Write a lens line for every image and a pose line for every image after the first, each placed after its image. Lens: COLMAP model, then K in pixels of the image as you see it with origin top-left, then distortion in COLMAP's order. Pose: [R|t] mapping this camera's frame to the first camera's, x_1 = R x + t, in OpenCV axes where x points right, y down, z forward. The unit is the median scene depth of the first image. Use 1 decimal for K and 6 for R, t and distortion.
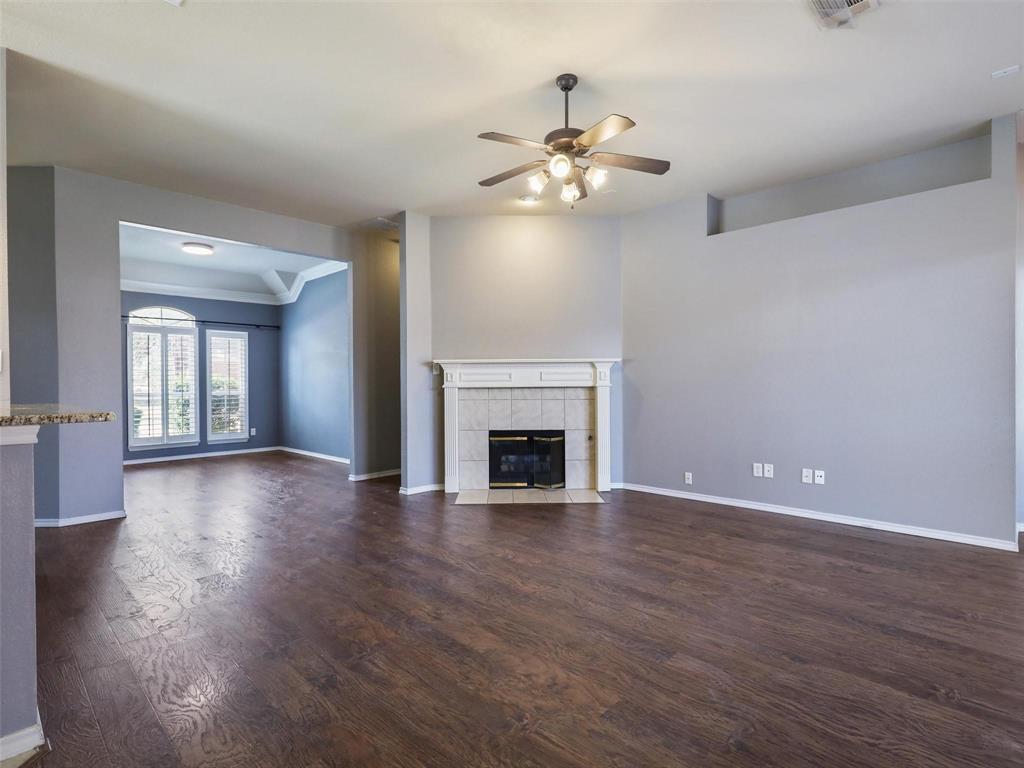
lens RADIAL K [[524.3, 0, 512.0], [0, 524.3, 384.0], [0, 0, 1]] dist [0.003182, 0.000133]
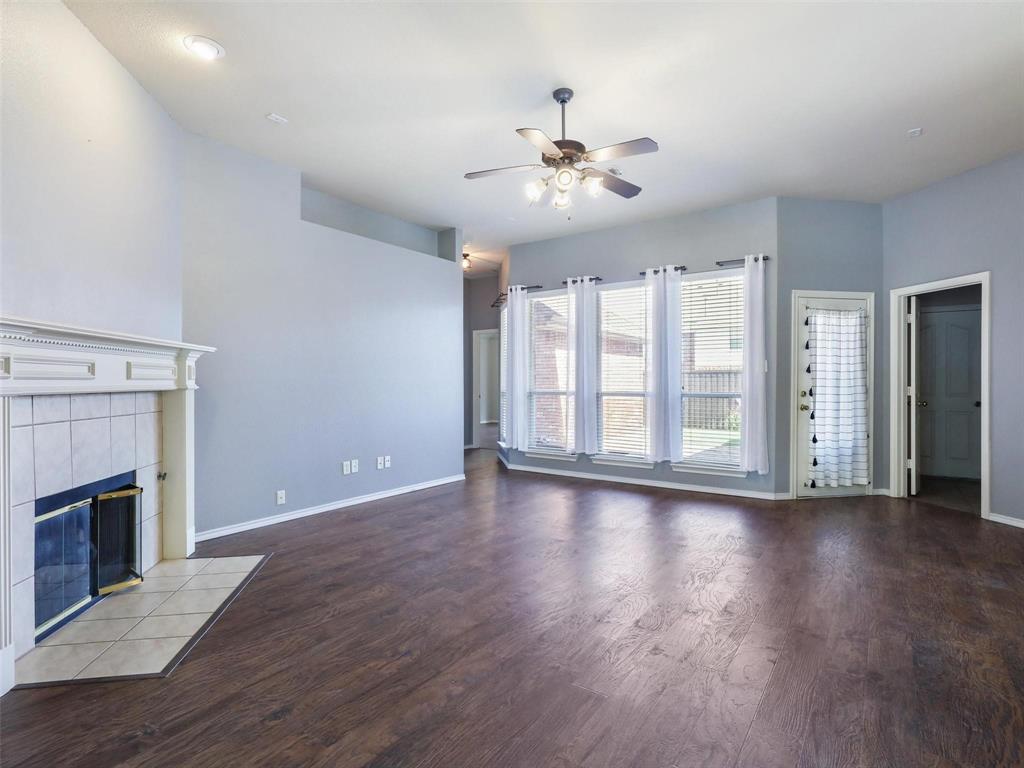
lens RADIAL K [[524.3, 0, 512.0], [0, 524.3, 384.0], [0, 0, 1]] dist [0.003182, 0.000133]
pose [[-0.159839, 0.001532, 0.987142, -0.600240], [0.005998, 0.999982, -0.000580, 0.001327], [-0.987125, 0.005828, -0.159845, 0.836493]]
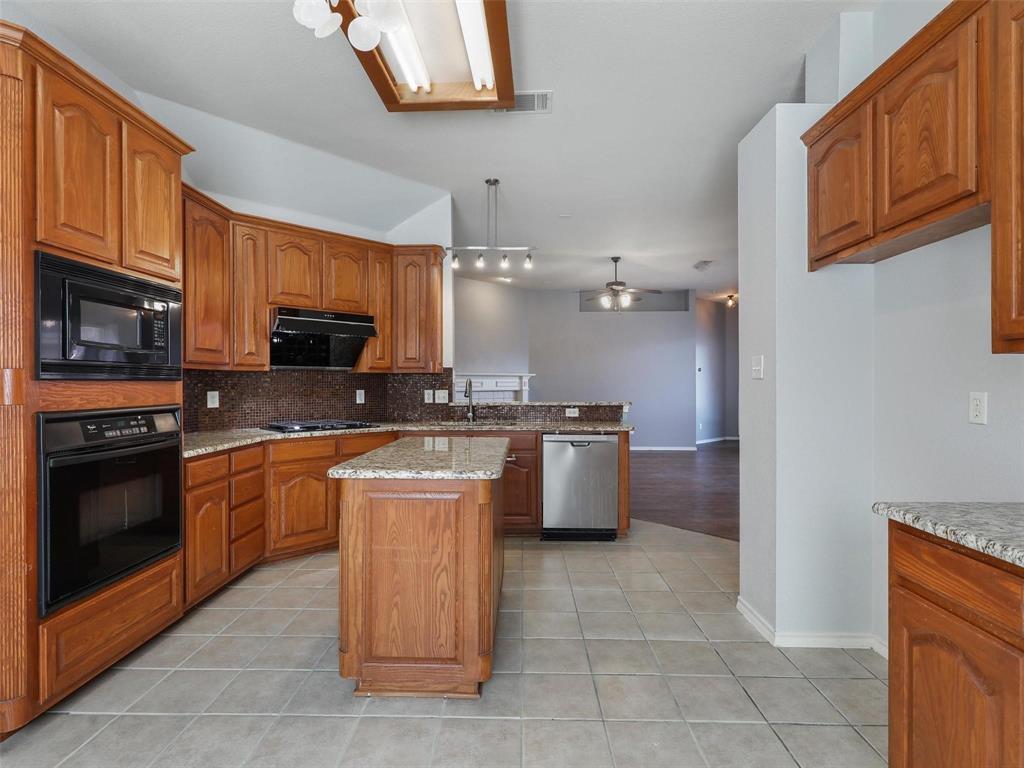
lens RADIAL K [[524.3, 0, 512.0], [0, 524.3, 384.0], [0, 0, 1]] dist [0.003182, 0.000133]
pose [[0.729427, 0.000303, 0.684059, -1.186624], [-0.003516, 0.999988, 0.003306, -0.023868], [-0.684050, -0.004817, 0.729420, -0.242833]]
